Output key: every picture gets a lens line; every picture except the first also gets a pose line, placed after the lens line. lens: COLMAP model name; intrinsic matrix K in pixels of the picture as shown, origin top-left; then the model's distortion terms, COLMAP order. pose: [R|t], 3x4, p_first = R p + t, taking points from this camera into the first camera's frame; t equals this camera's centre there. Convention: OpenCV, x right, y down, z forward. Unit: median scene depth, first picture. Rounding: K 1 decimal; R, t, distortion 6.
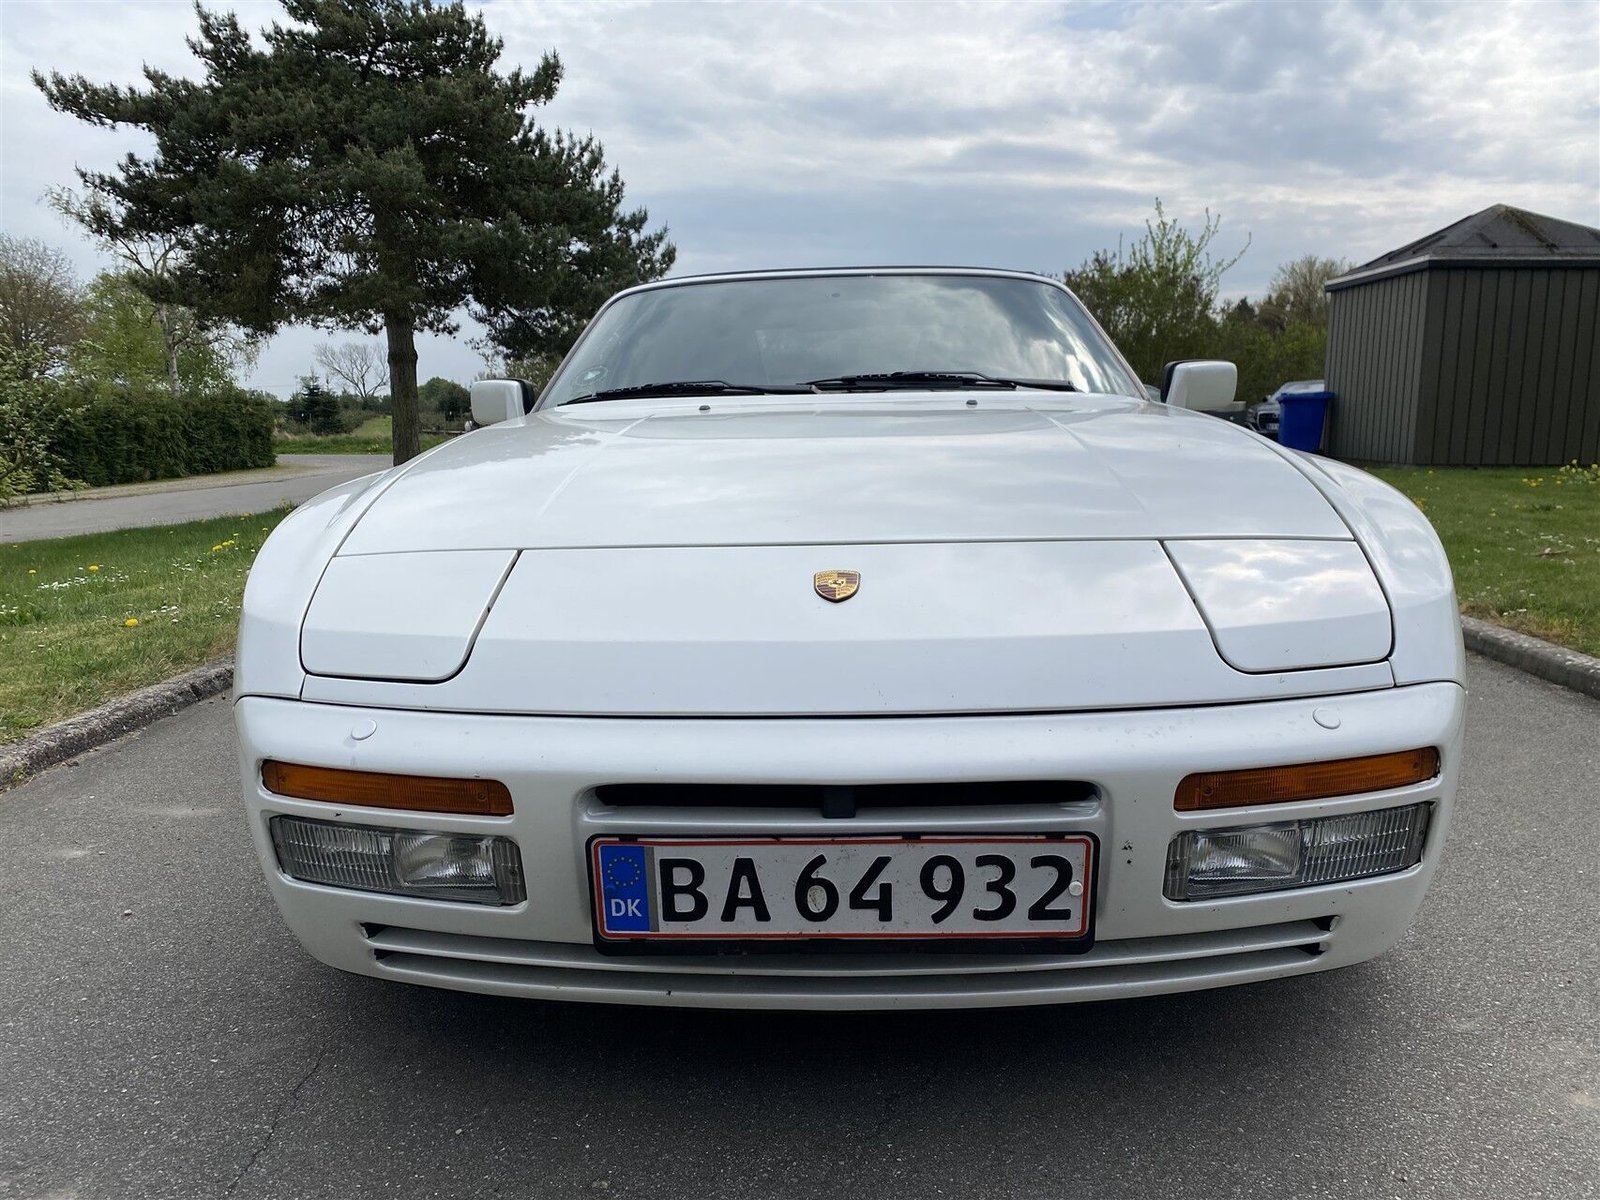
lens RADIAL K [[1213.2, 0, 793.3], [0, 1213.2, 605.2], [0, 0, 1]] dist [0.036622, -0.033794]
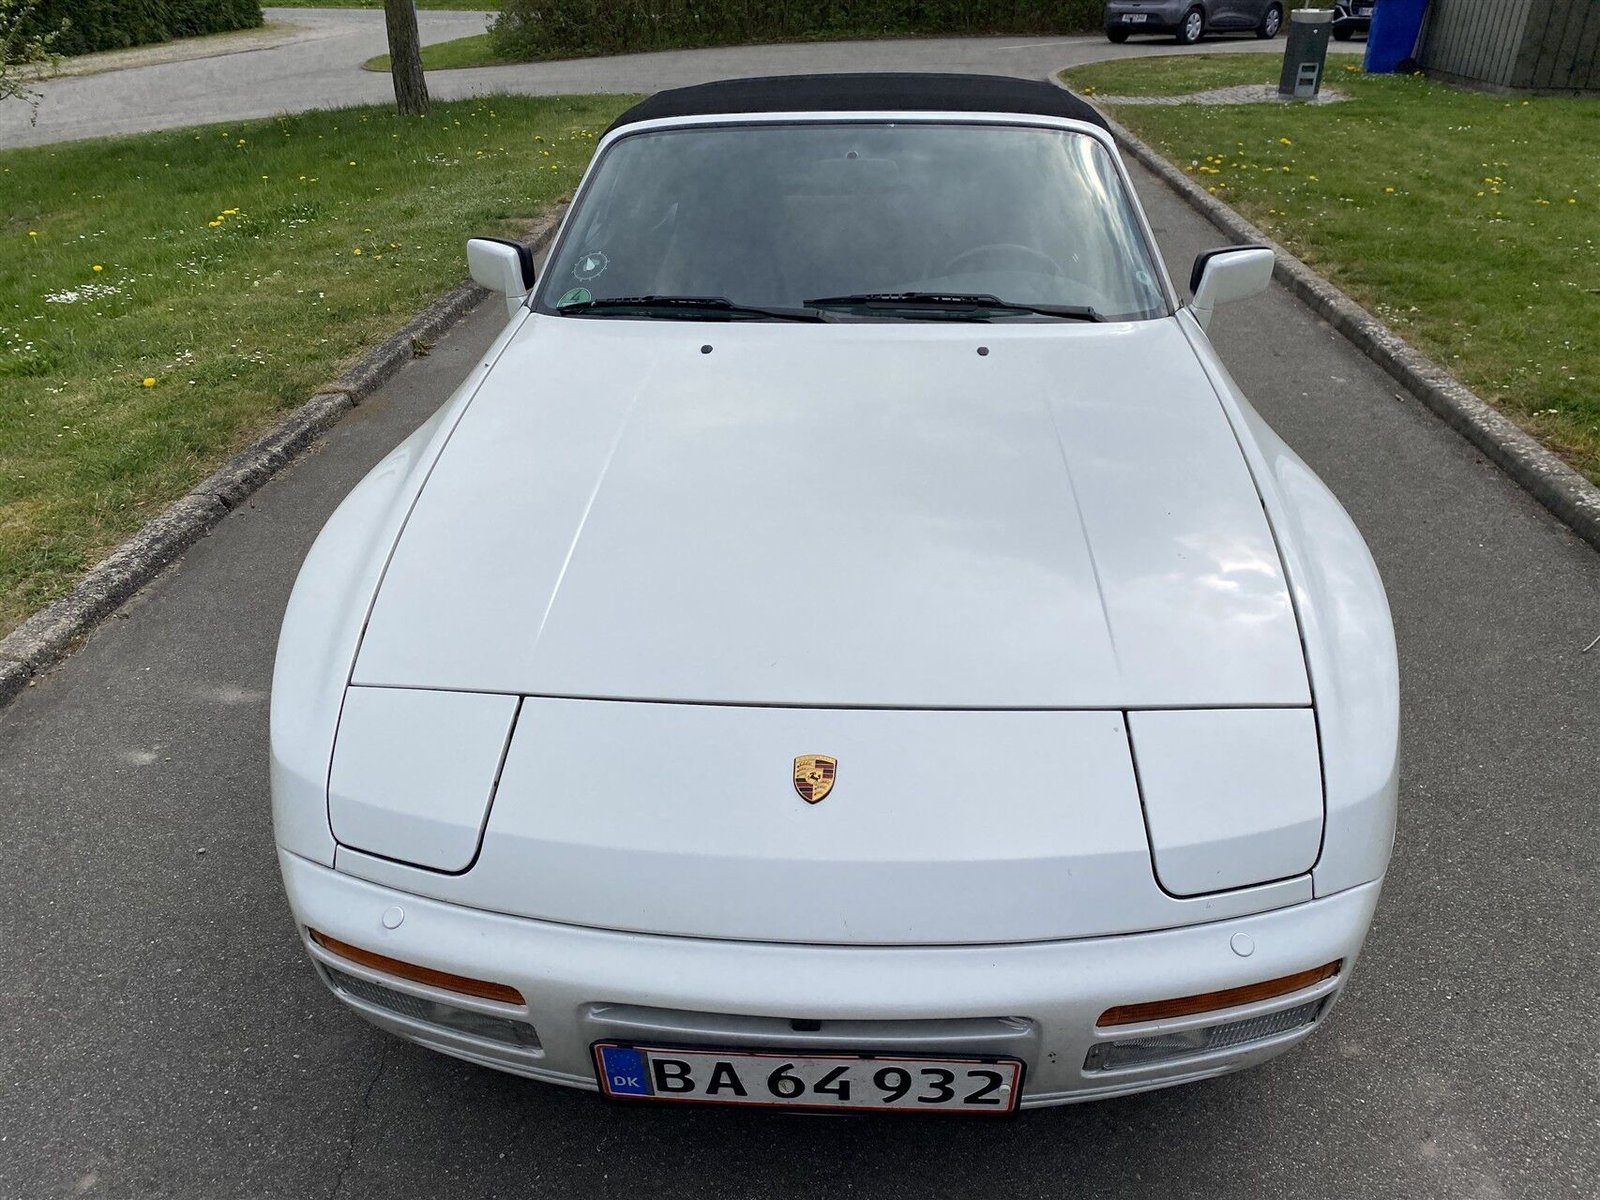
lens RADIAL K [[1219.1, 0, 800.0], [0, 1219.1, 600.0], [0, 0, 1]] dist [0.018810, -0.010819]
pose [[0.999674, 0.018075, -0.018044, 0.019048], [-0.011092, 0.943655, 0.330745, -0.250032], [0.023006, -0.330437, 0.943548, 0.013745]]
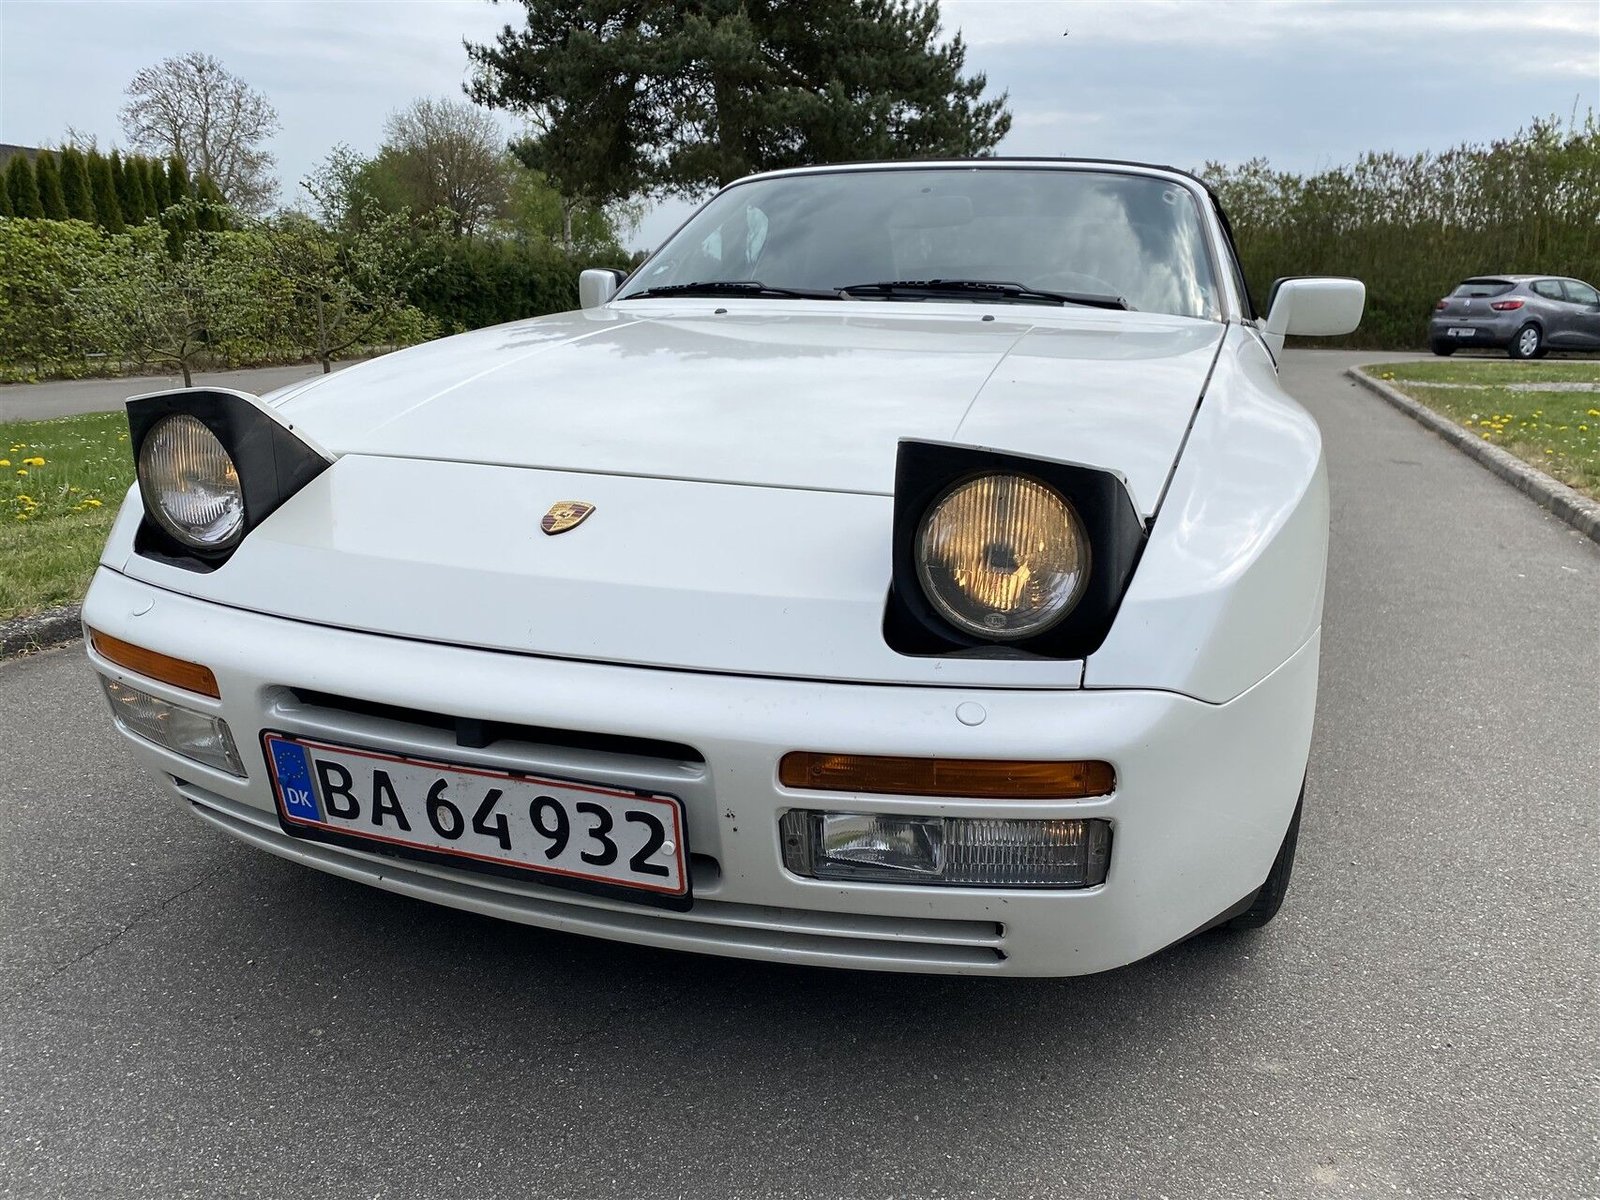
lens RADIAL K [[1219.1, 0, 800.0], [0, 1219.1, 600.0], [0, 0, 1]] dist [0.018810, -0.010819]
pose [[0.955758, 0.109905, -0.272850, 0.241005], [-0.083350, 0.990747, 0.107110, -0.034581], [0.282097, -0.079629, 0.956076, 0.039279]]
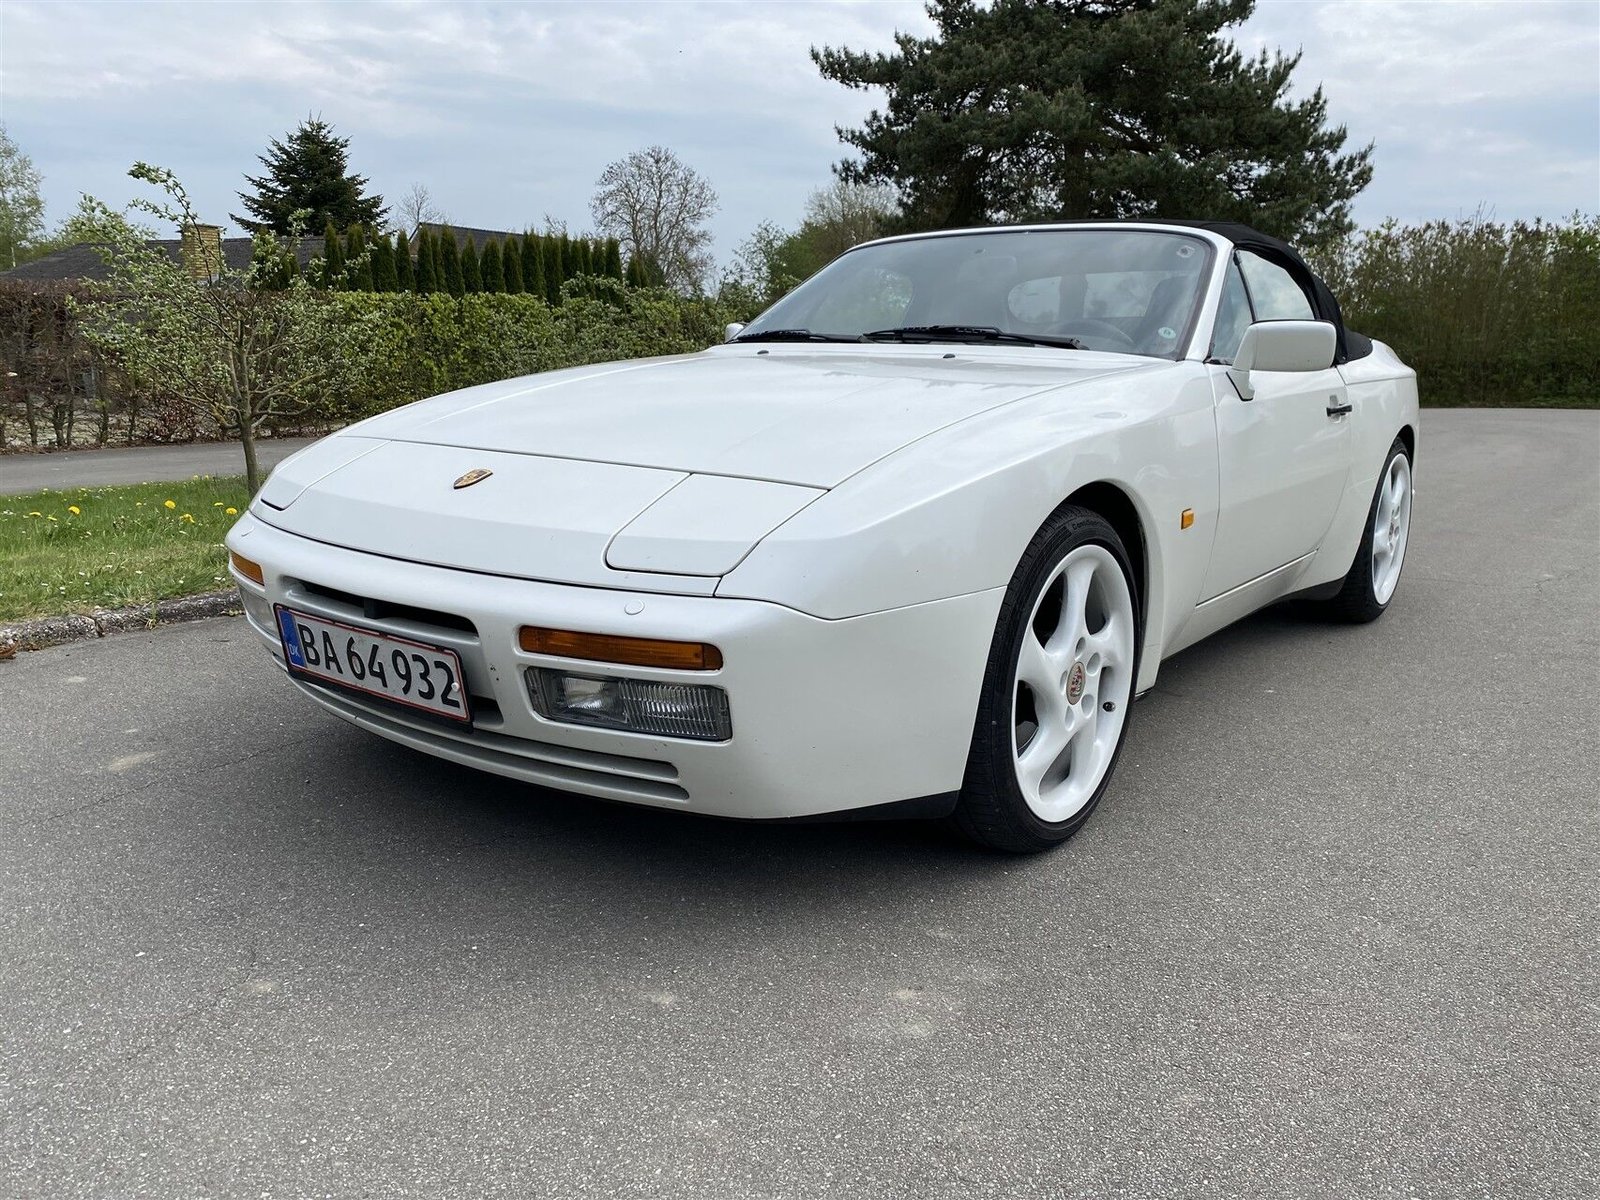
lens RADIAL K [[1223.2, 0, 800.3], [0, 1223.2, 578.9], [0, 0, 1]] dist [0.016906, -0.006634]
pose [[0.814744, 0.142320, -0.562083, 0.582106], [-0.121251, 0.989795, 0.074862, -0.026746], [0.567001, 0.007159, 0.823686, -0.002436]]
